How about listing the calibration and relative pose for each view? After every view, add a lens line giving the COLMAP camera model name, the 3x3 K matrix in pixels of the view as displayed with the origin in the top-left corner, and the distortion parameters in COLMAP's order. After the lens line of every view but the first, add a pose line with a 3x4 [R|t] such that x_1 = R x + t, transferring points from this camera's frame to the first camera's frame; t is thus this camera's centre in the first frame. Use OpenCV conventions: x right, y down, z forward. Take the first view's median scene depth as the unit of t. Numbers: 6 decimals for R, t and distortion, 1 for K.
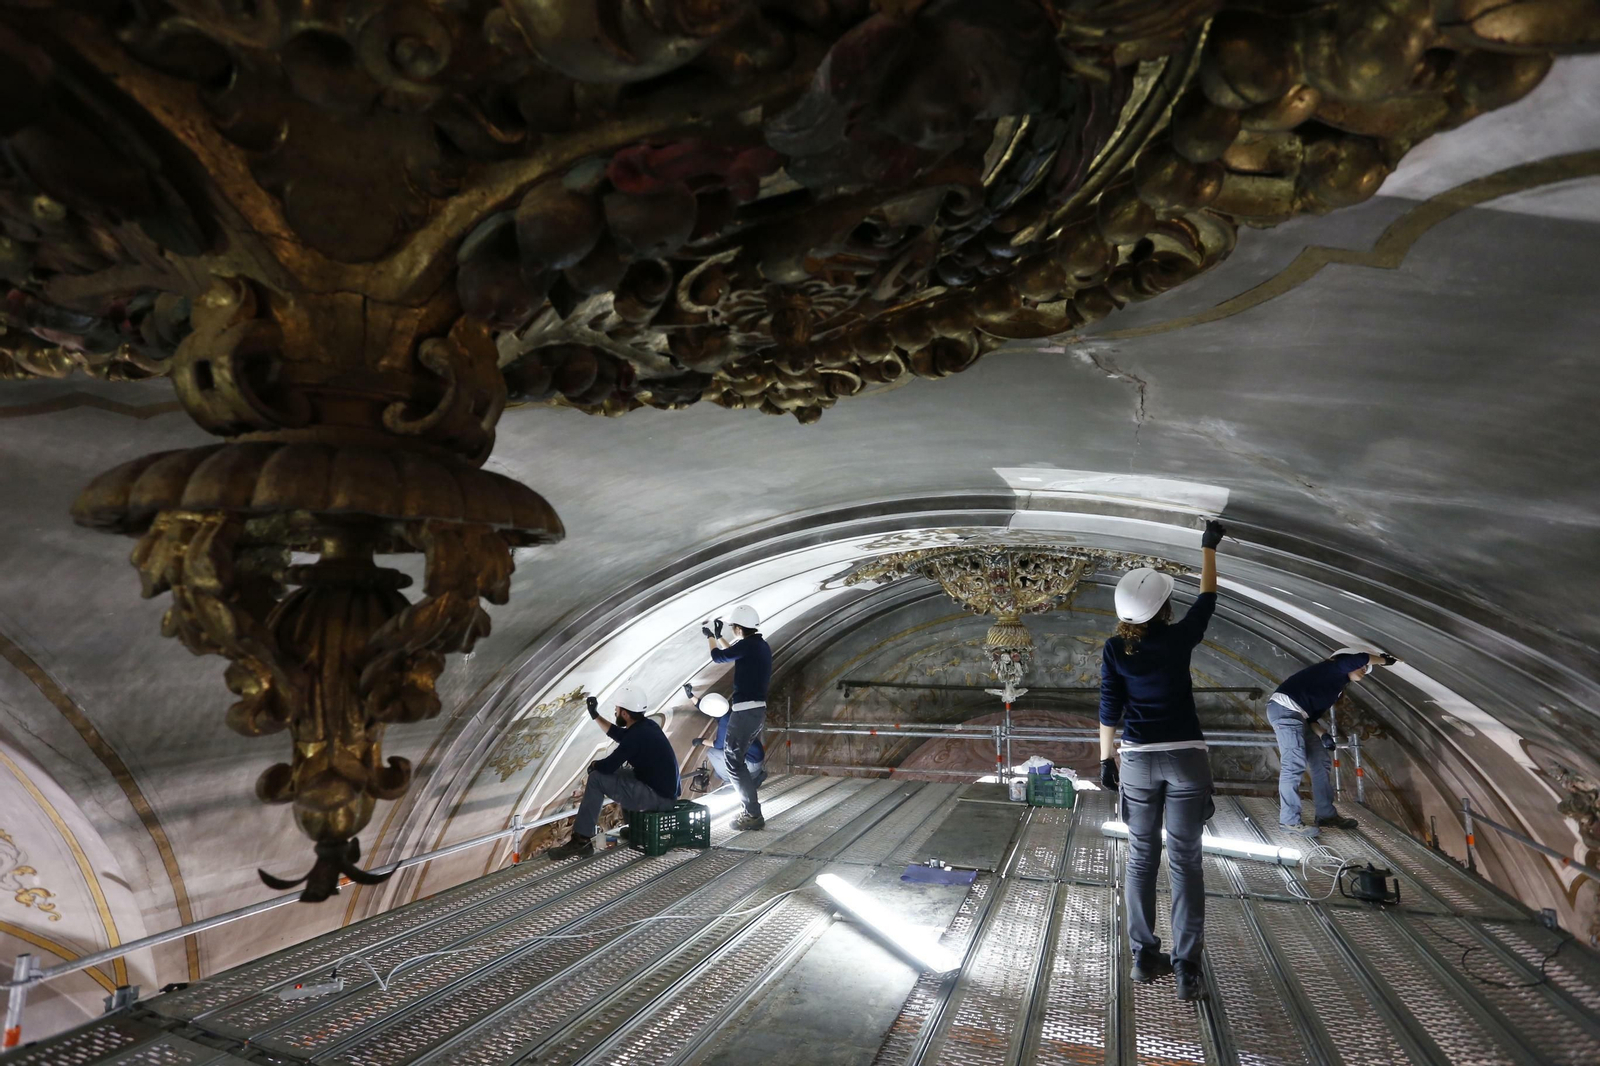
lens RADIAL K [[786.0, 0, 796.0], [0, 786.0, 528.2], [0, 0, 1]] dist [-0.079390, 0.035458]
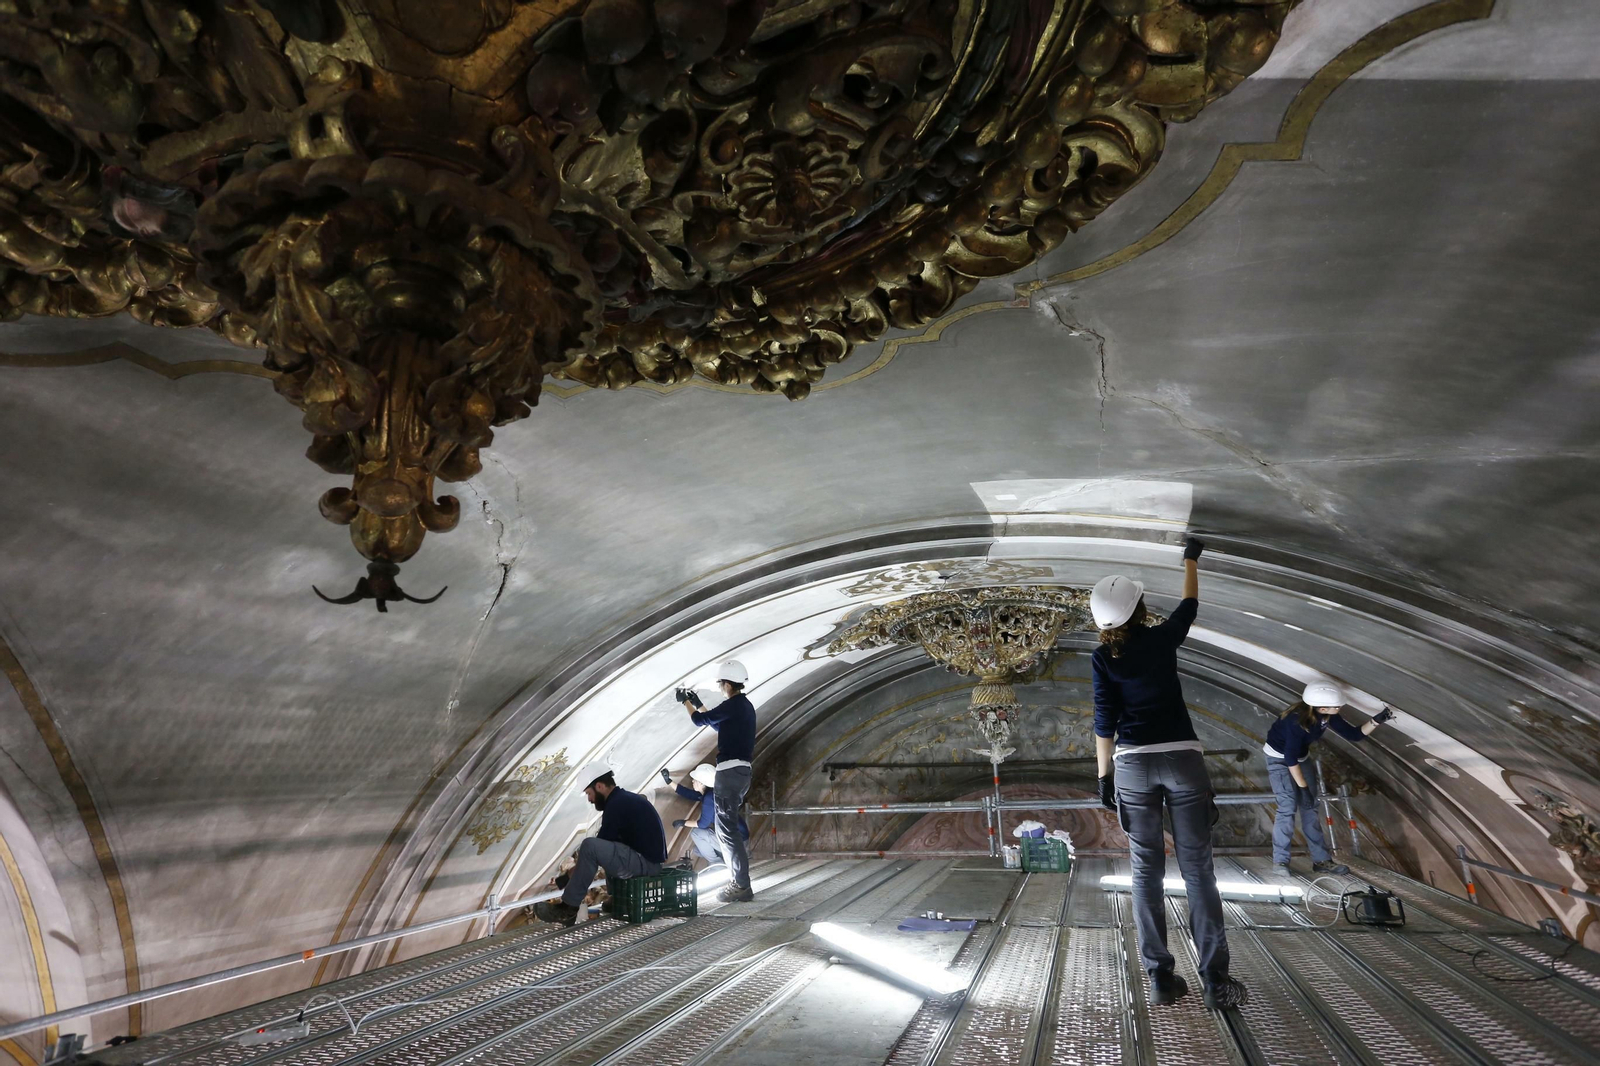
lens RADIAL K [[790.7, 0, 794.9], [0, 790.7, 549.1], [0, 0, 1]] dist [-0.082389, 0.035510]
pose [[0.999259, -0.019453, 0.033199, -0.017068], [0.024140, 0.988811, -0.147207, 0.137410], [-0.029964, 0.147900, 0.988548, -0.022165]]
